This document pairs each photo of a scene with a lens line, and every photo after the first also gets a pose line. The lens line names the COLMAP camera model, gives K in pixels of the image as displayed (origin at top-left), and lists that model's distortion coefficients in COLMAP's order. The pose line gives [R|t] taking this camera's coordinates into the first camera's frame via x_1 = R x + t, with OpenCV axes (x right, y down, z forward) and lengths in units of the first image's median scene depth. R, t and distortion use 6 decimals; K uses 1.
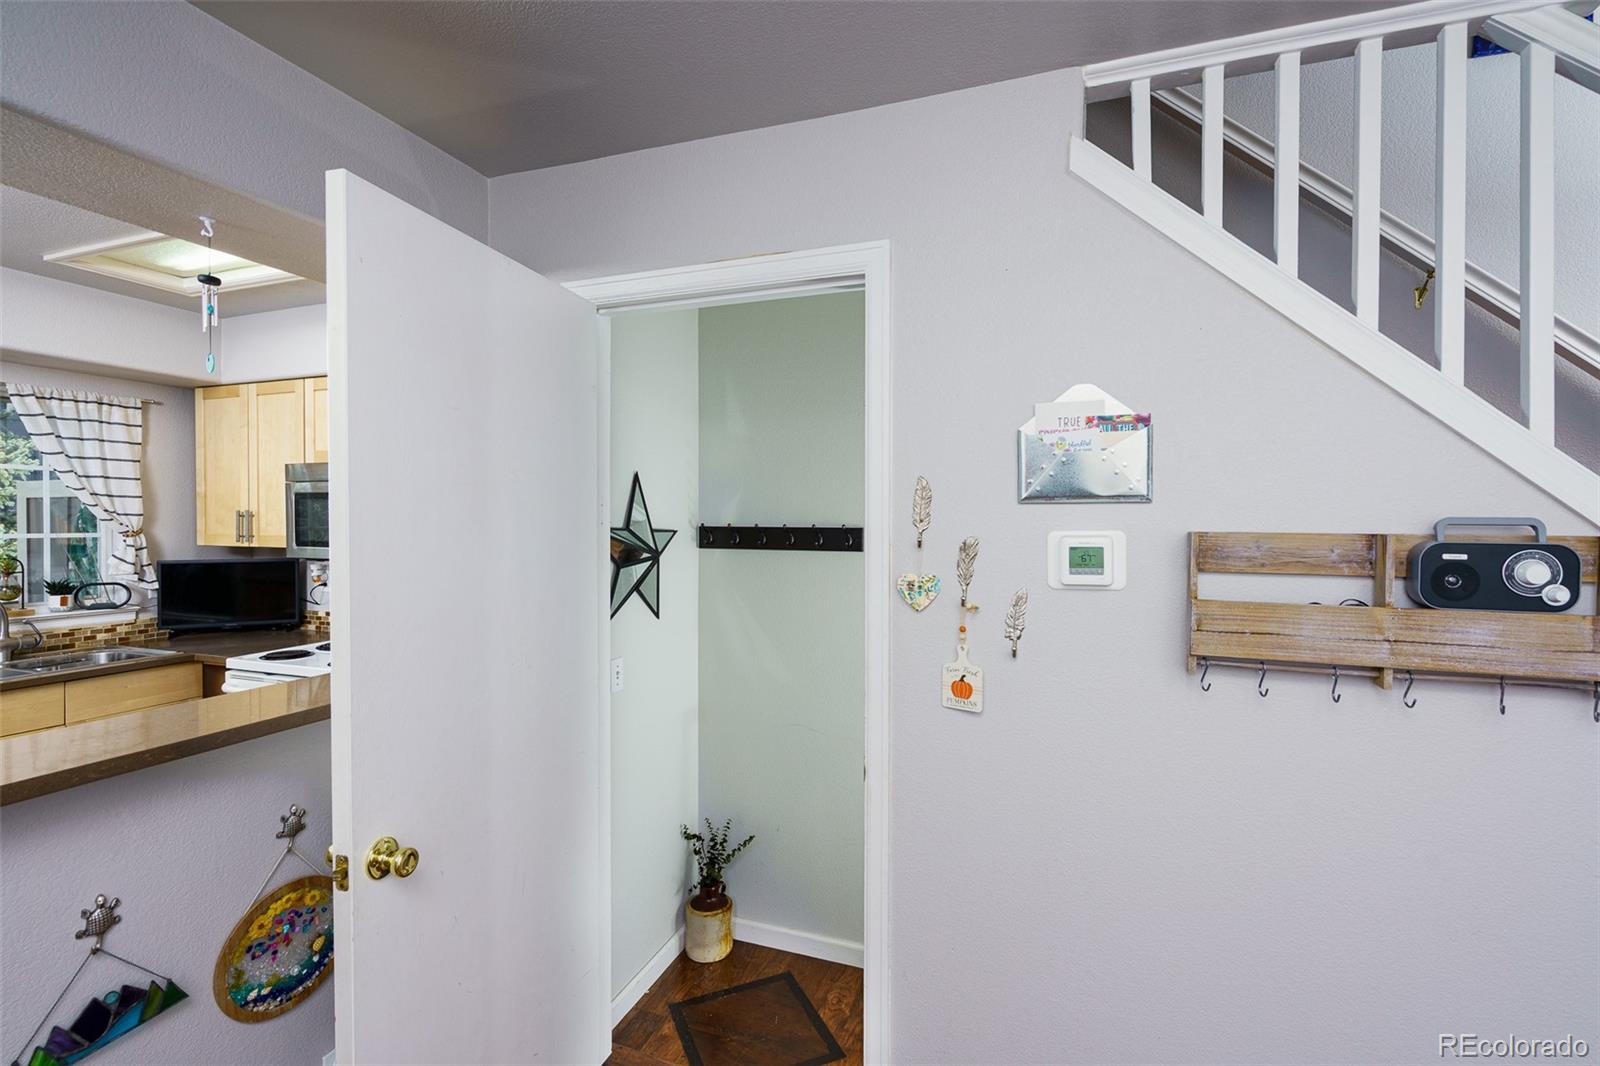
lens RADIAL K [[733.8, 0, 826.8], [0, 733.8, 537.6], [0, 0, 1]] dist [-0.001409, 0.001021]
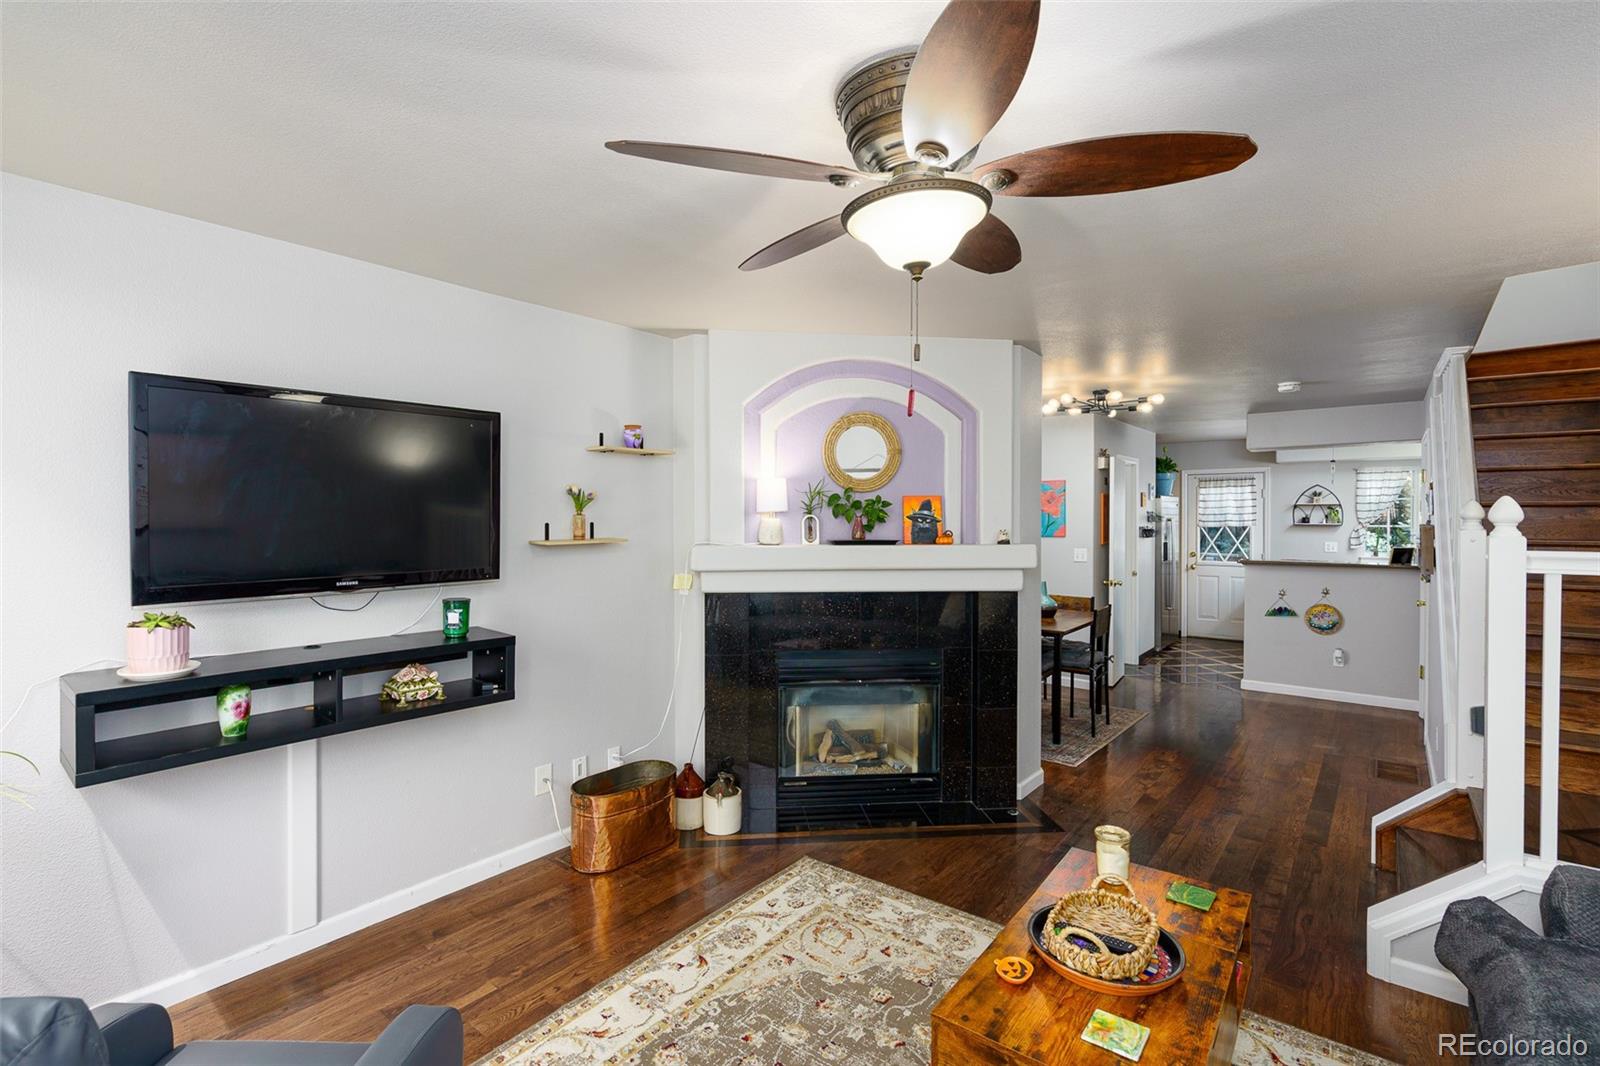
lens RADIAL K [[733.8, 0, 800.8], [0, 733.8, 516.4], [0, 0, 1]] dist [-0.001409, 0.001021]
pose [[-0.316661, -0.002453, -0.948536, 1.899520], [-0.025546, 0.999656, 0.005943, 0.002540], [0.948195, 0.026113, -0.316615, -0.246752]]
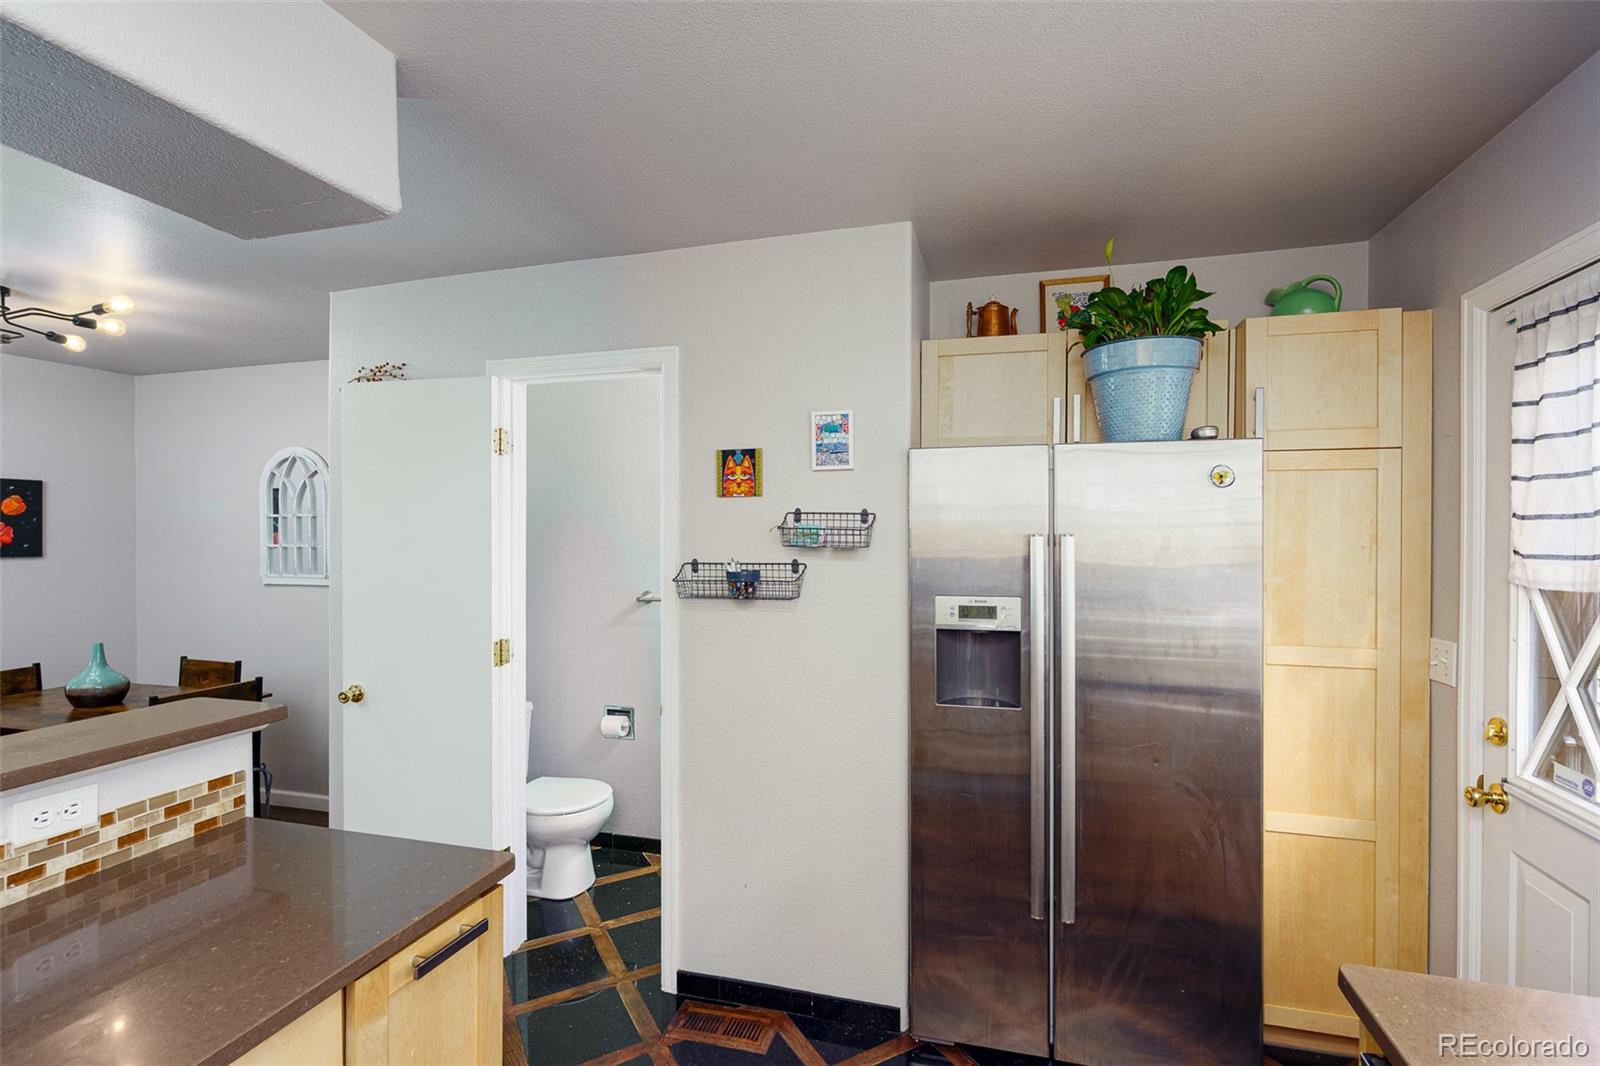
lens RADIAL K [[733.8, 0, 814.3], [0, 733.8, 536.5], [0, 0, 1]] dist [-0.001409, 0.001021]
pose [[-0.996898, -0.003686, -0.078624, -0.727299], [-0.006000, 0.999555, 0.029217, -0.025927], [0.078481, 0.029598, -0.996476, 0.777940]]
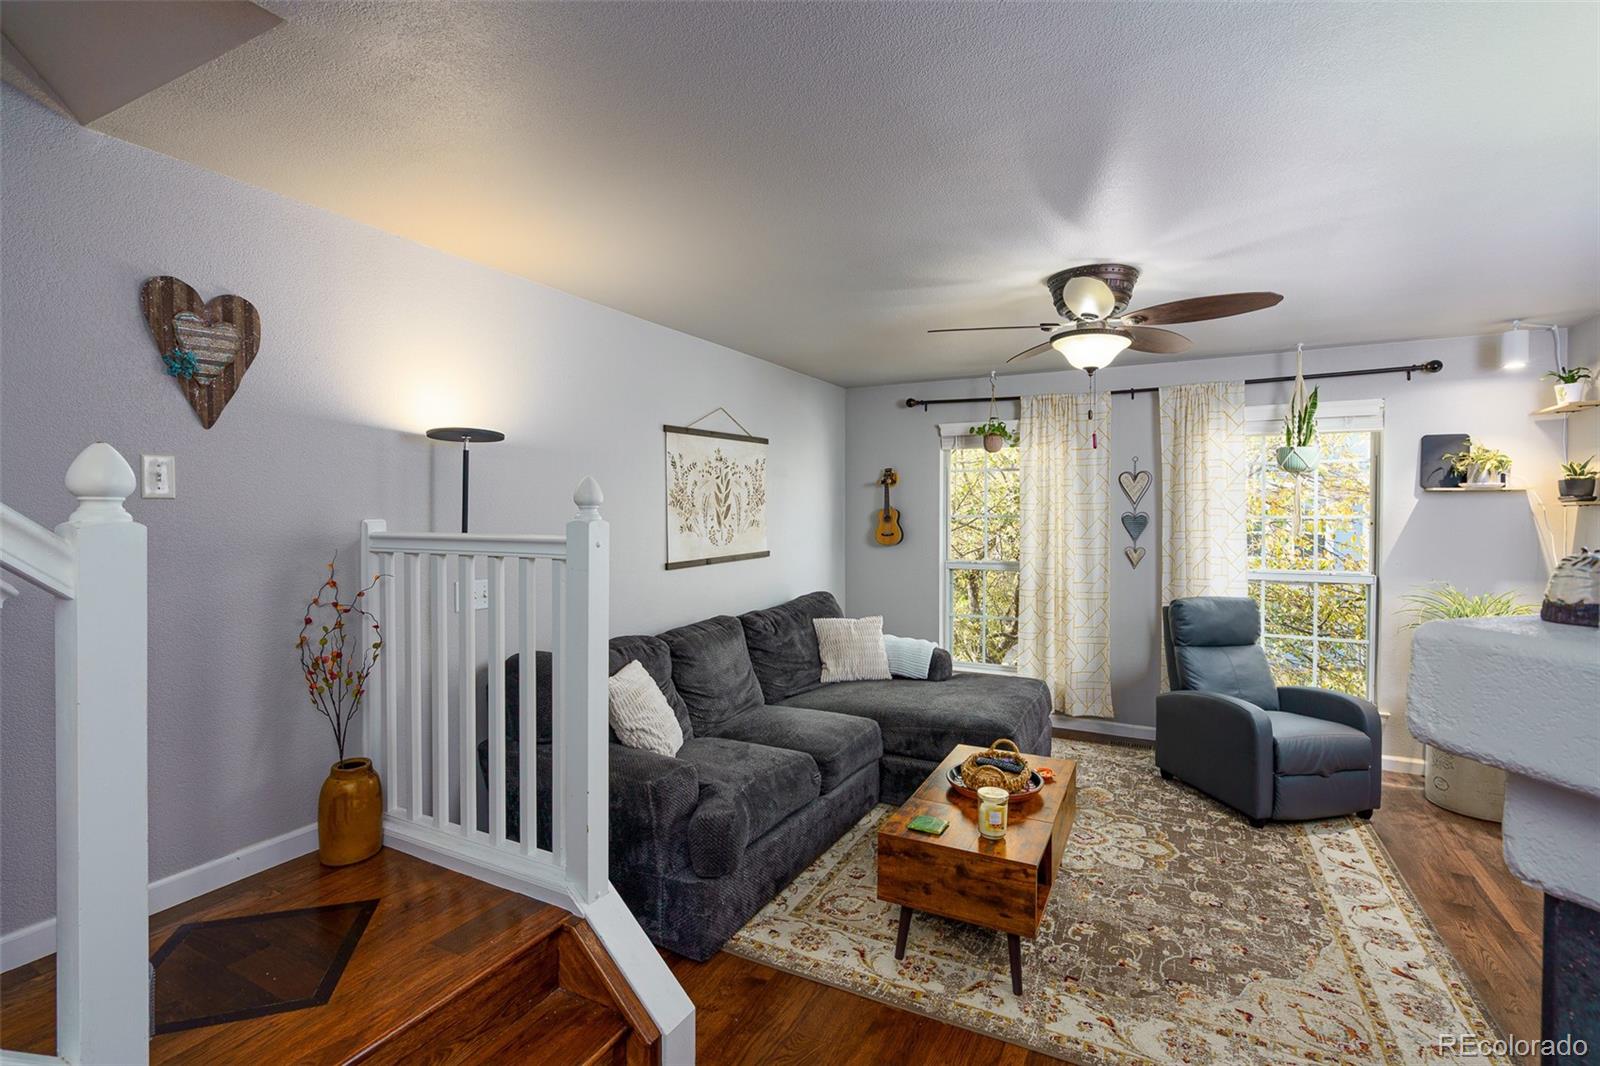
lens RADIAL K [[733.8, 0, 816.3], [0, 733.8, 526.2], [0, 0, 1]] dist [-0.001409, 0.001021]
pose [[0.124376, -0.022306, 0.991984, 0.430672], [0.022375, 0.999556, 0.019671, 0.008713], [-0.991983, 0.019749, 0.124820, -0.103840]]
